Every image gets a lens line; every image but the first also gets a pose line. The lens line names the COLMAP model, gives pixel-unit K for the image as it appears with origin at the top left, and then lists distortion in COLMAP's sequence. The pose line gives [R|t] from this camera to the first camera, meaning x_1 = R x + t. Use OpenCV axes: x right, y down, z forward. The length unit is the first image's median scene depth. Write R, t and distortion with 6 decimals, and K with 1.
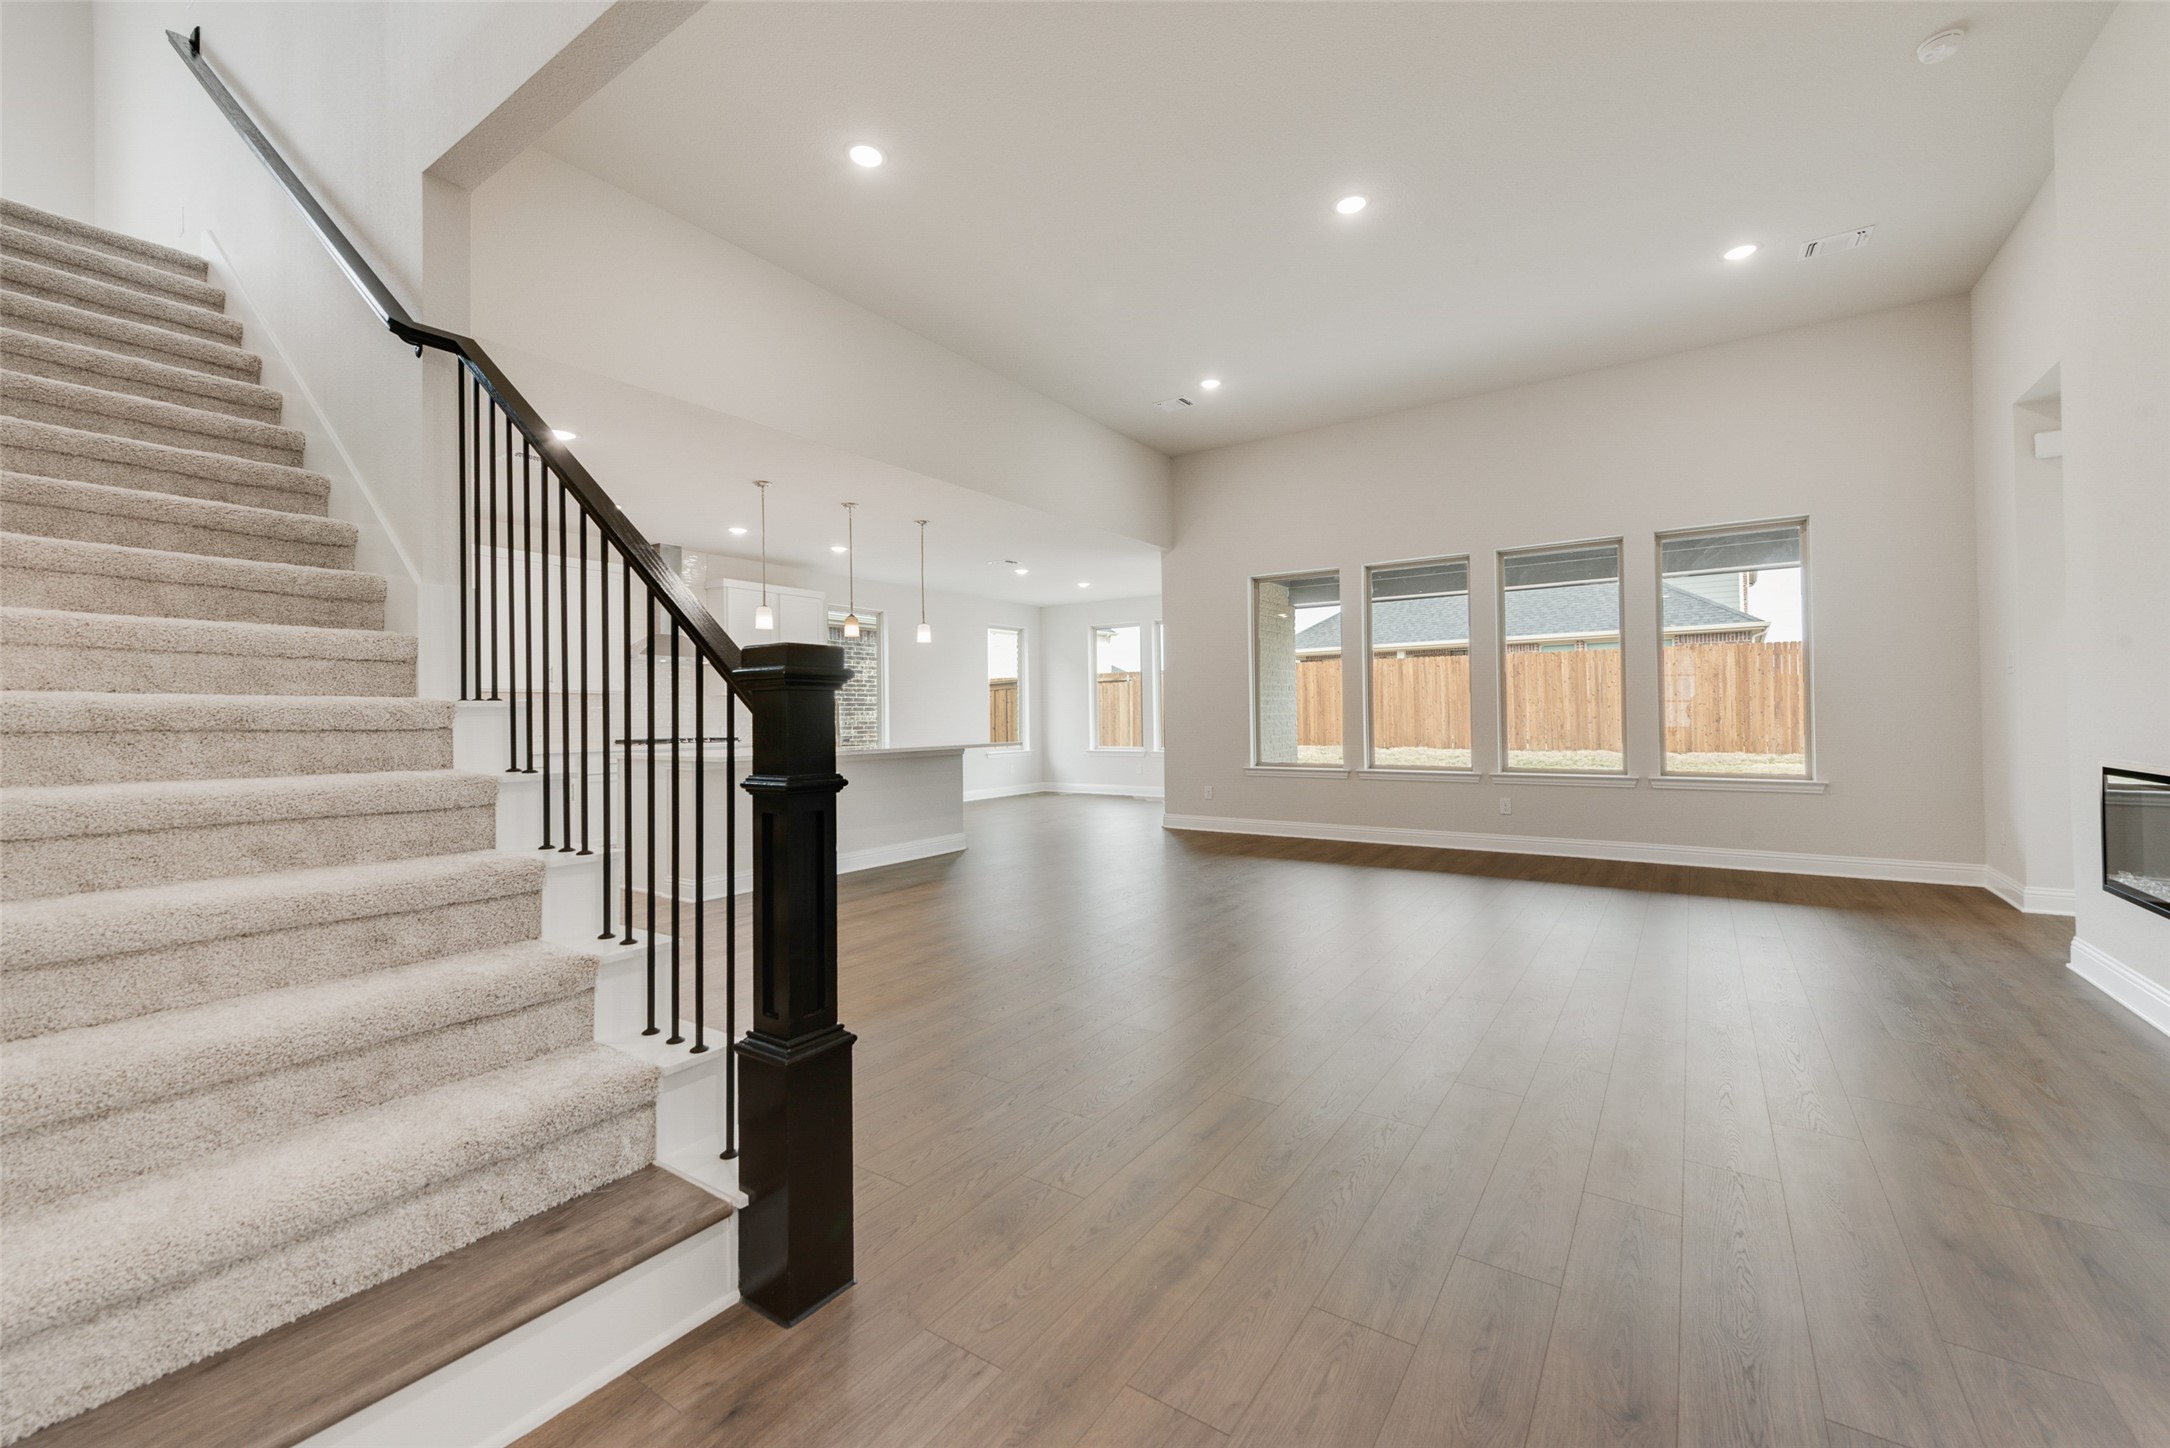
lens RADIAL K [[856.8, 0, 1095.2], [0, 856.8, 726.6], [0, 0, 1]] dist [0.014323, -0.004200]
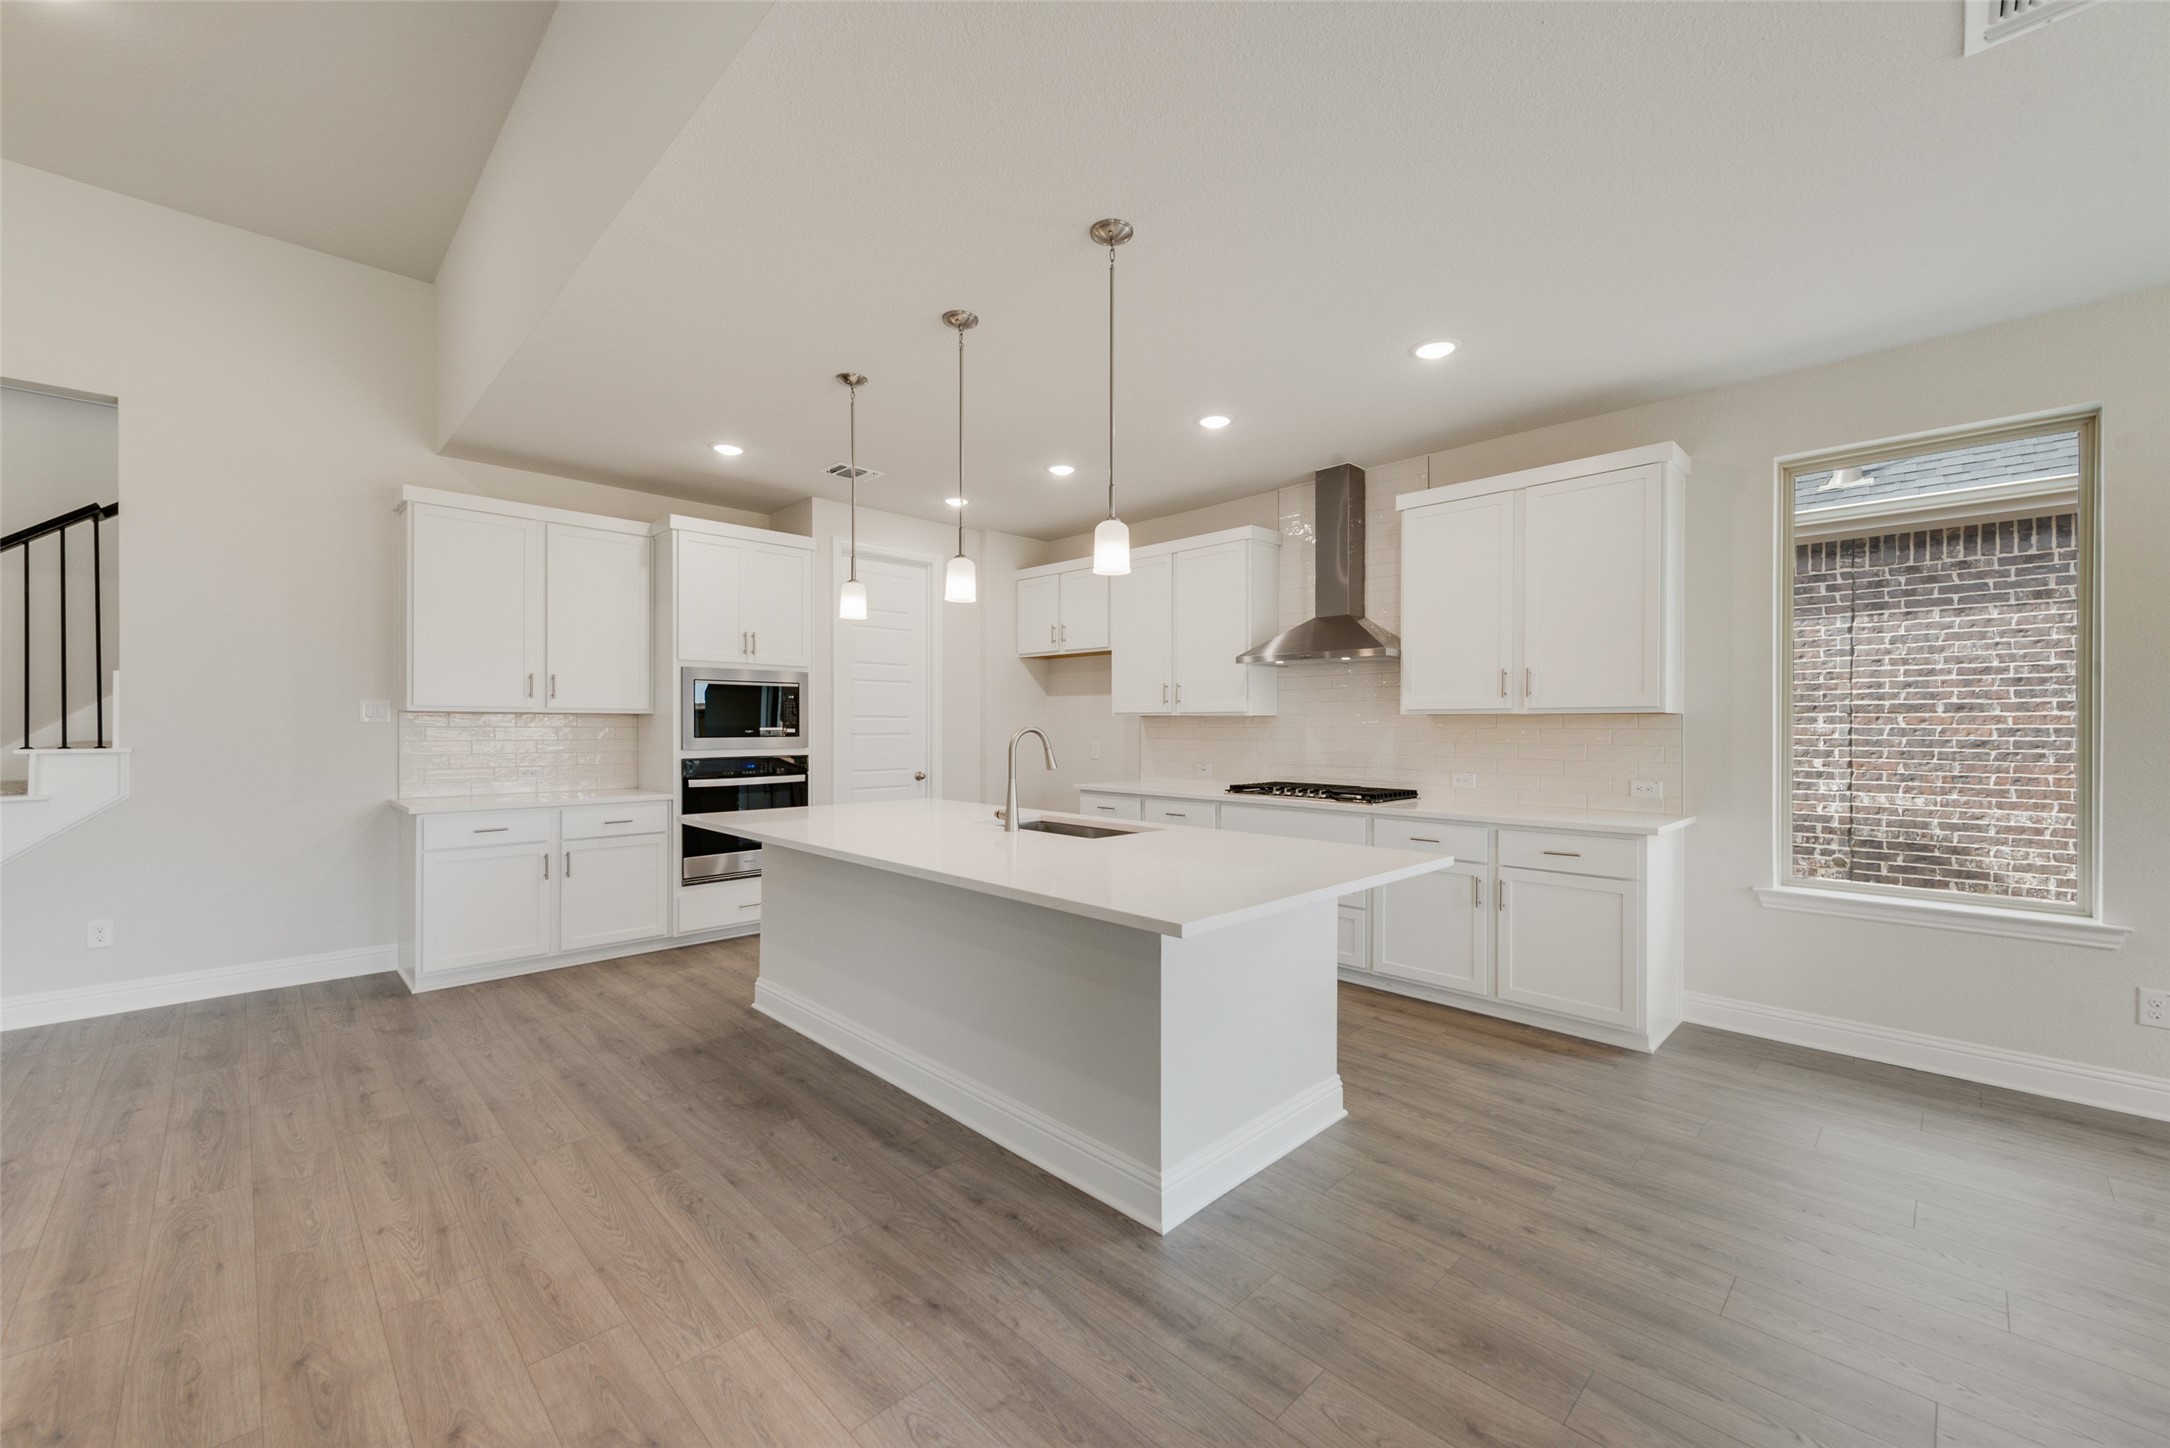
lens RADIAL K [[856.8, 0, 1091.8], [0, 856.8, 725.3], [0, 0, 1]] dist [0.014323, -0.004200]
pose [[-0.178854, 0.009081, -0.983834, 0.104424], [-0.013924, 0.999834, 0.011760, -0.028933], [0.983777, 0.015802, -0.178698, 0.776434]]
